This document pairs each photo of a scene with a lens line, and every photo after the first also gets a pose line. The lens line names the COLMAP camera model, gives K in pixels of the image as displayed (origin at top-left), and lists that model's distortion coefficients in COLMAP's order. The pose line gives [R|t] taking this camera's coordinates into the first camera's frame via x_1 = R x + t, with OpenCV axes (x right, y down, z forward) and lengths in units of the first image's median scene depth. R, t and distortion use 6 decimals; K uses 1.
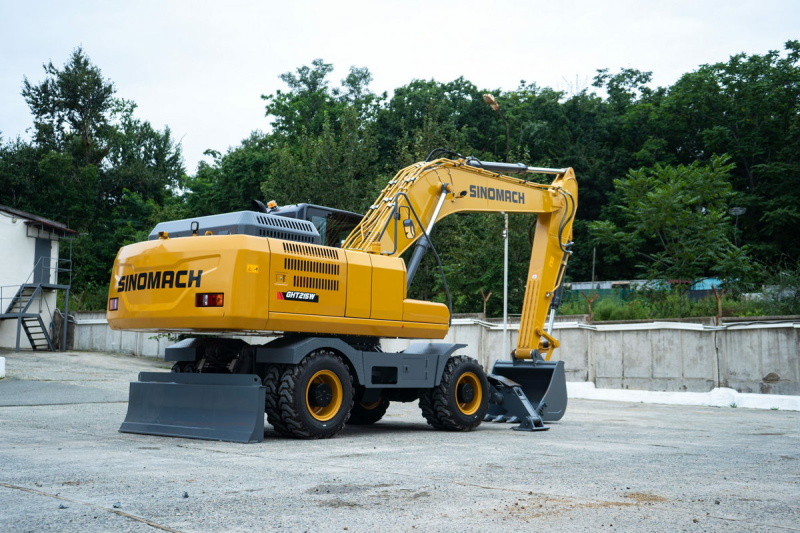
lens RADIAL K [[895.9, 0, 395.3], [0, 895.9, 268.1], [0, 0, 1]] dist [0.109656, 0.000000]
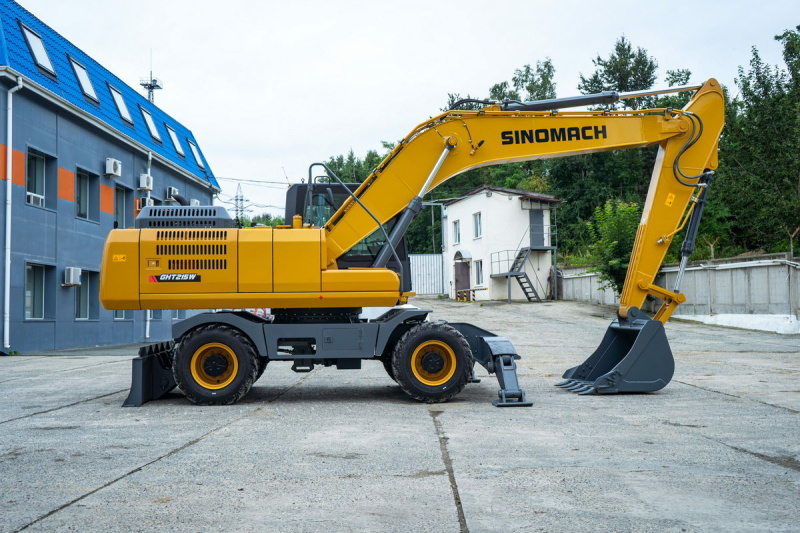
lens RADIAL K [[773.2, 0, 405.5], [0, 773.2, 264.0], [0, 0, 1]] dist [0.016808, 0.000000]
pose [[0.734700, -0.059901, -0.675743, 0.473086], [0.096407, 0.995204, 0.016599, 0.016415], [0.671507, -0.077341, 0.736951, 0.306007]]
